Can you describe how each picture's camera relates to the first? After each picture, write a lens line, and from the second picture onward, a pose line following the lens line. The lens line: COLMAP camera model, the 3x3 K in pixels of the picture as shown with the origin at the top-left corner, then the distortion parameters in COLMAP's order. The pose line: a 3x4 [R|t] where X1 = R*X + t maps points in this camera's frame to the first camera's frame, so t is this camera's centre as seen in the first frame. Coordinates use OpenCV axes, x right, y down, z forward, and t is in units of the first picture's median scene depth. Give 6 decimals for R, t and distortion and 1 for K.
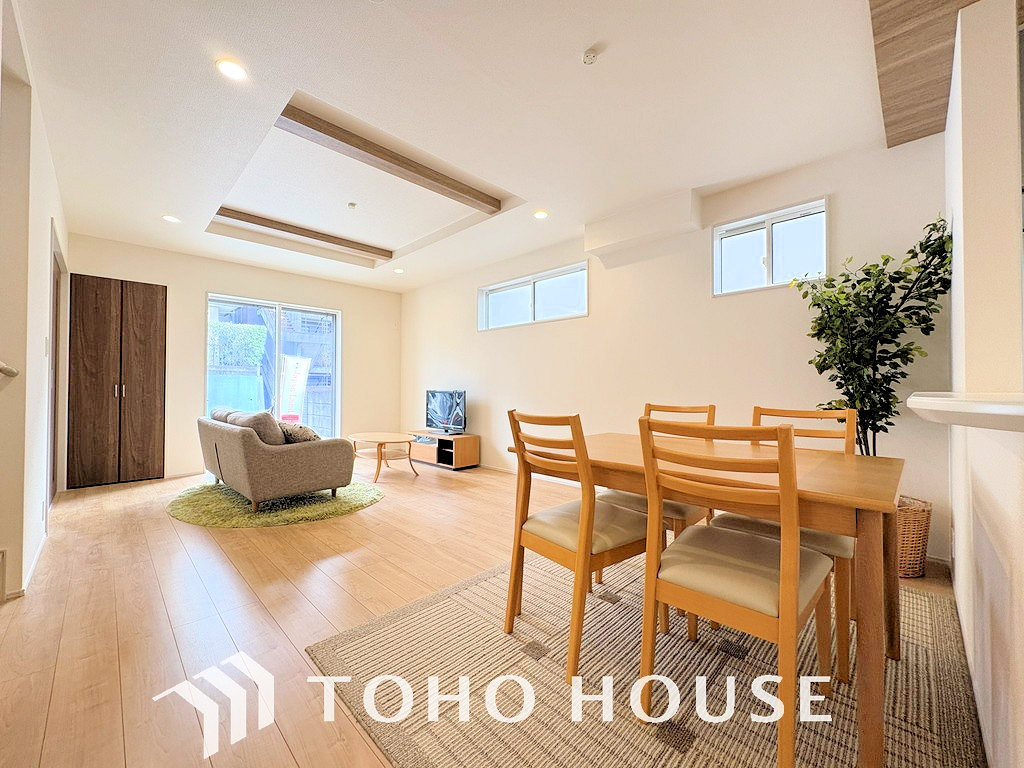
lens RADIAL K [[406.5, 0, 512.9], [0, 406.5, 384.1], [0, 0, 1]] dist [0.001193, -0.000035]
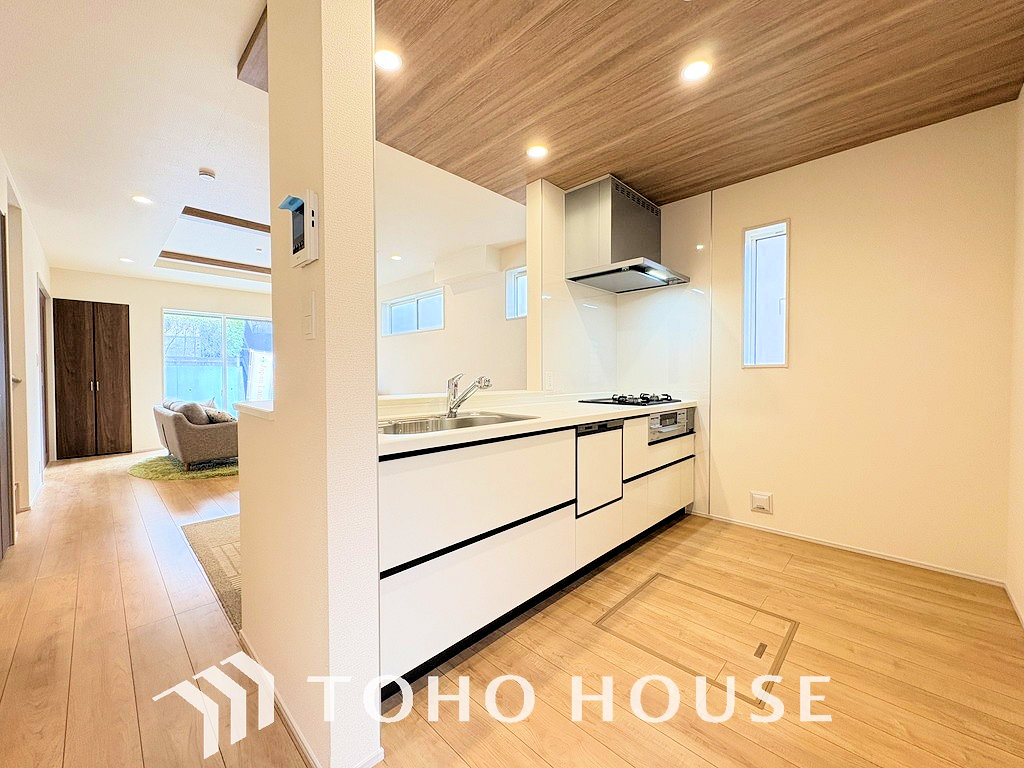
lens RADIAL K [[406.5, 0, 511.9], [0, 406.5, 383.8], [0, 0, 1]] dist [0.001193, -0.000035]
pose [[0.999951, -0.005621, 0.008206, 0.414459], [0.005354, 0.999468, 0.032173, -0.029525], [-0.008383, -0.032127, 0.999449, -0.363146]]
